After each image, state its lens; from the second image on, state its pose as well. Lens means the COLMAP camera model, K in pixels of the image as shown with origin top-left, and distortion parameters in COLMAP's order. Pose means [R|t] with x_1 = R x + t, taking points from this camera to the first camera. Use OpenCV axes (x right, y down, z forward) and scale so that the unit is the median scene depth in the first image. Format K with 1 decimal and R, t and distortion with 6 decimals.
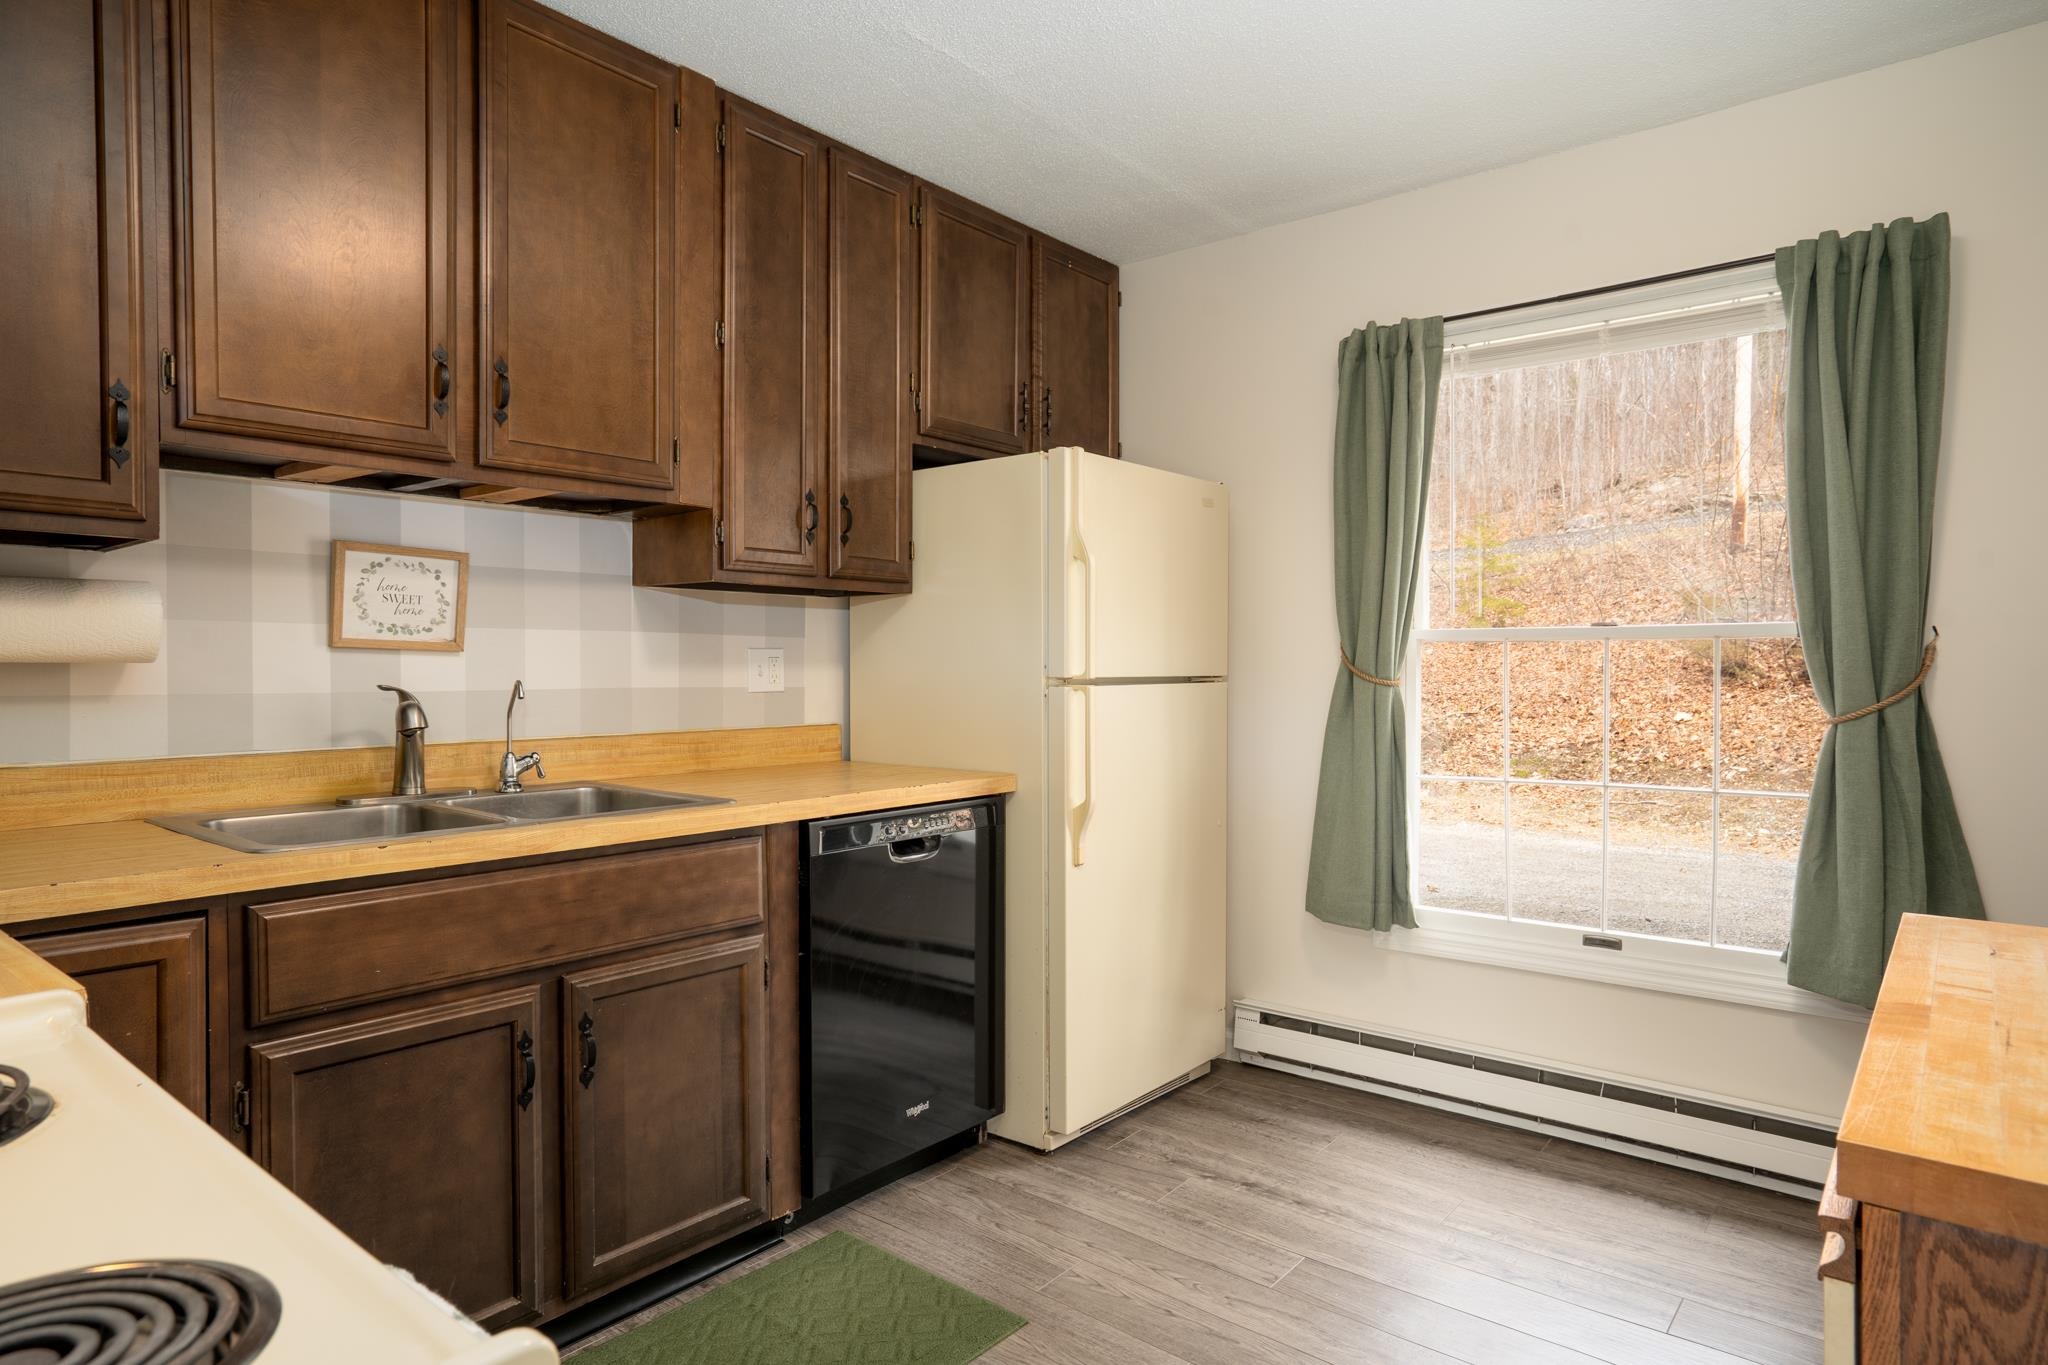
lens RADIAL K [[1177.7, 0, 1032.5], [0, 1177.7, 692.9], [0, 0, 1]] dist [-0.028593, 0.015340]
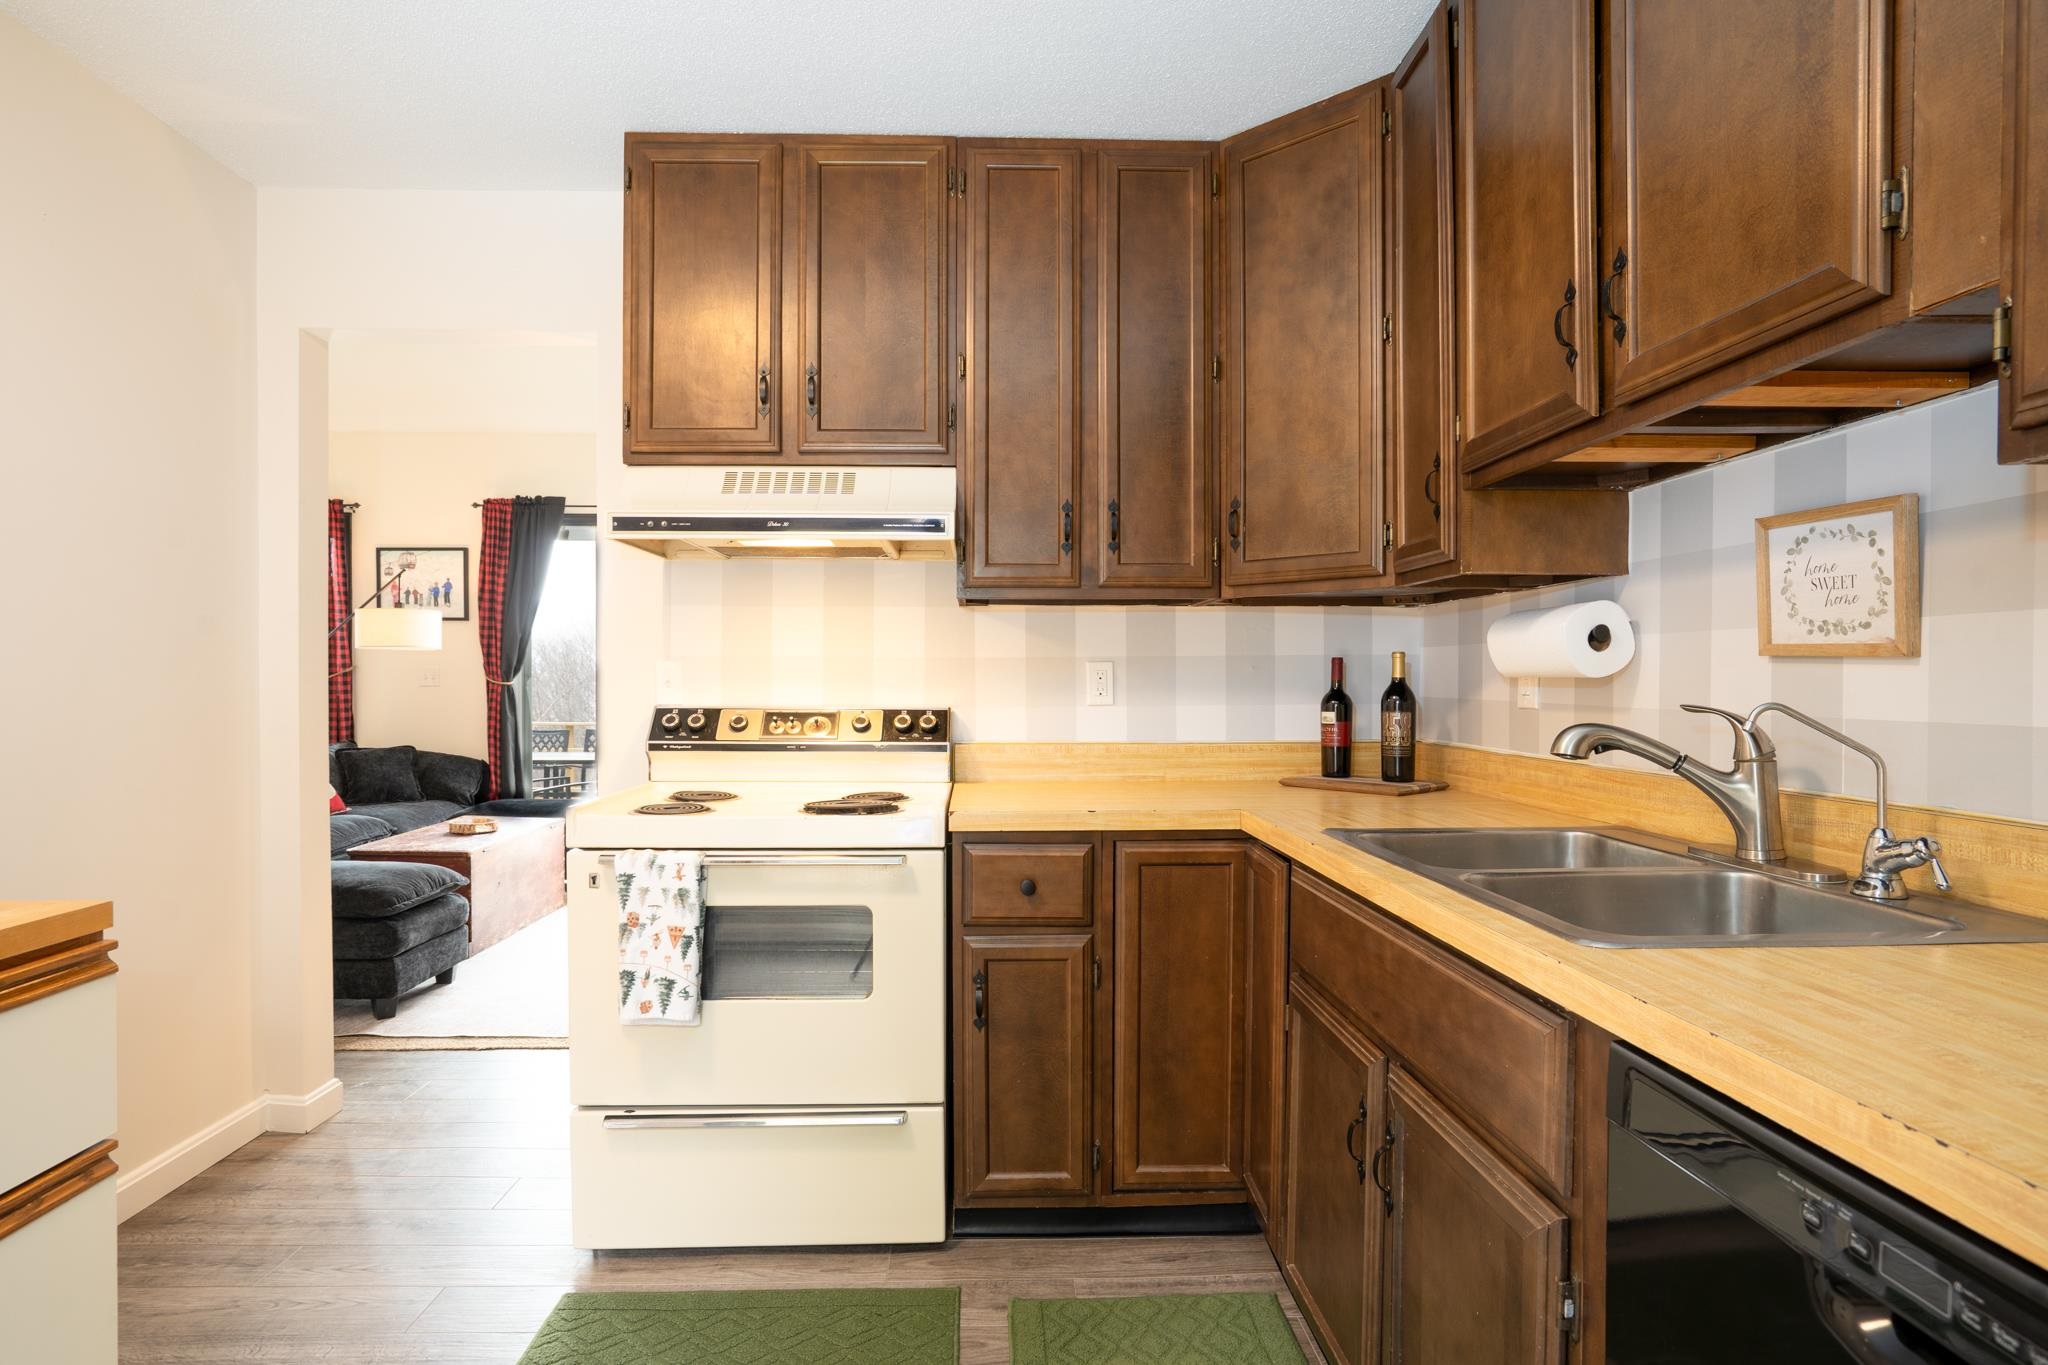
lens RADIAL K [[1085.5, 0, 1025.6], [0, 1085.5, 694.2], [0, 0, 1]] dist [-0.041824, 0.010389]
pose [[-0.750992, 0.006796, -0.660276, 0.225027], [-0.018027, 0.999363, 0.030789, -0.025279], [0.660065, 0.035025, -0.750392, 1.134024]]
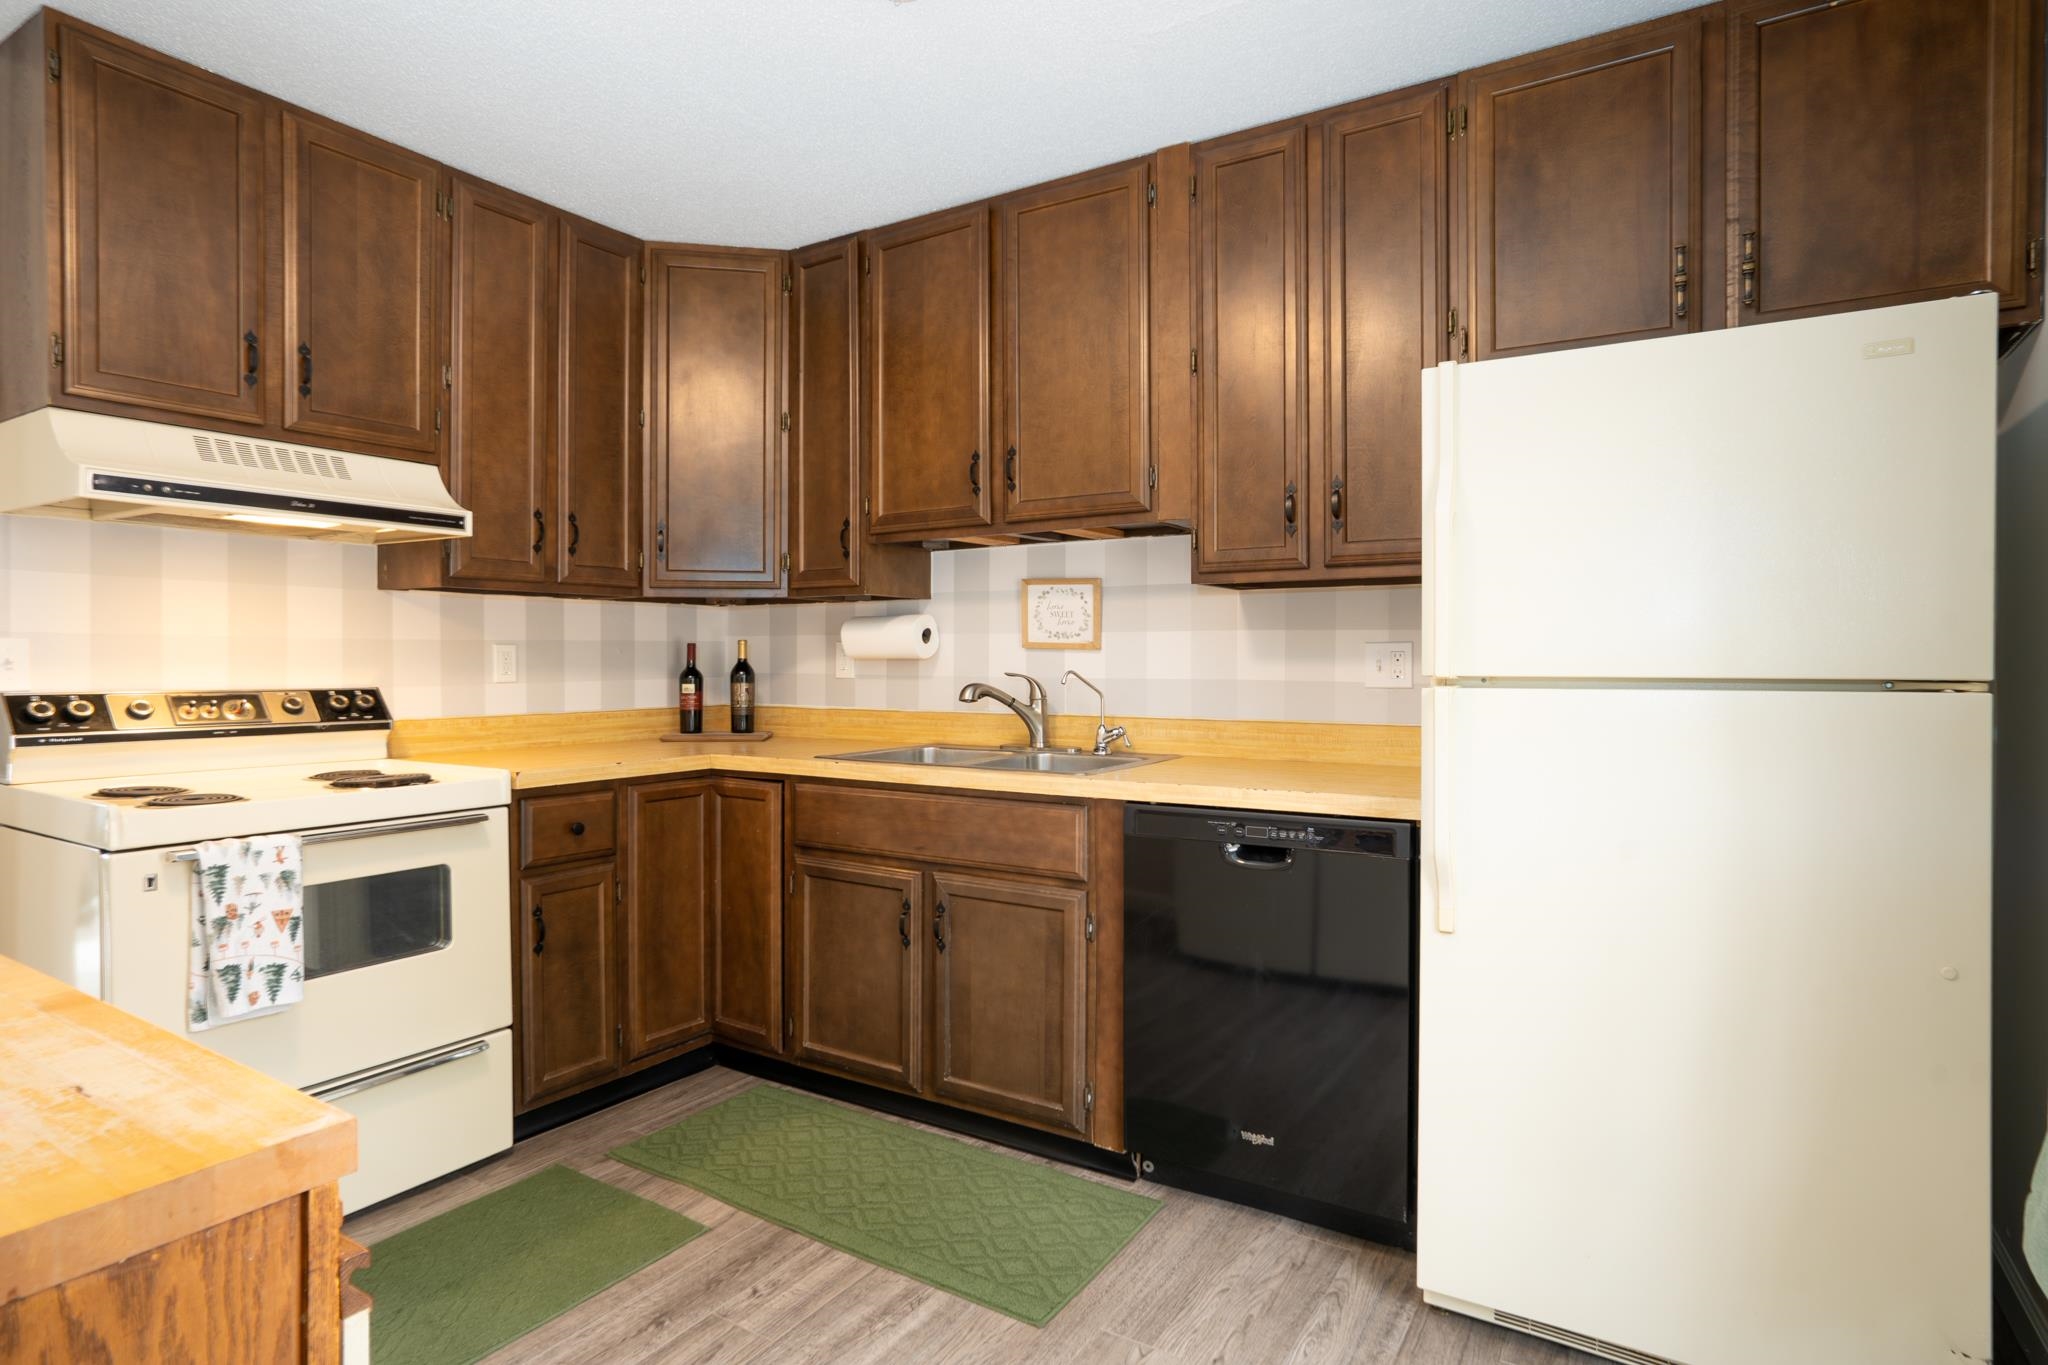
lens RADIAL K [[1085.5, 0, 1026.8], [0, 1085.5, 673.5], [0, 0, 1]] dist [-0.041824, 0.010389]
pose [[0.122870, 0.010602, -0.992366, 0.786052], [-0.024016, 0.999682, 0.007706, -0.015356], [0.992132, 0.022886, 0.123086, 0.775016]]
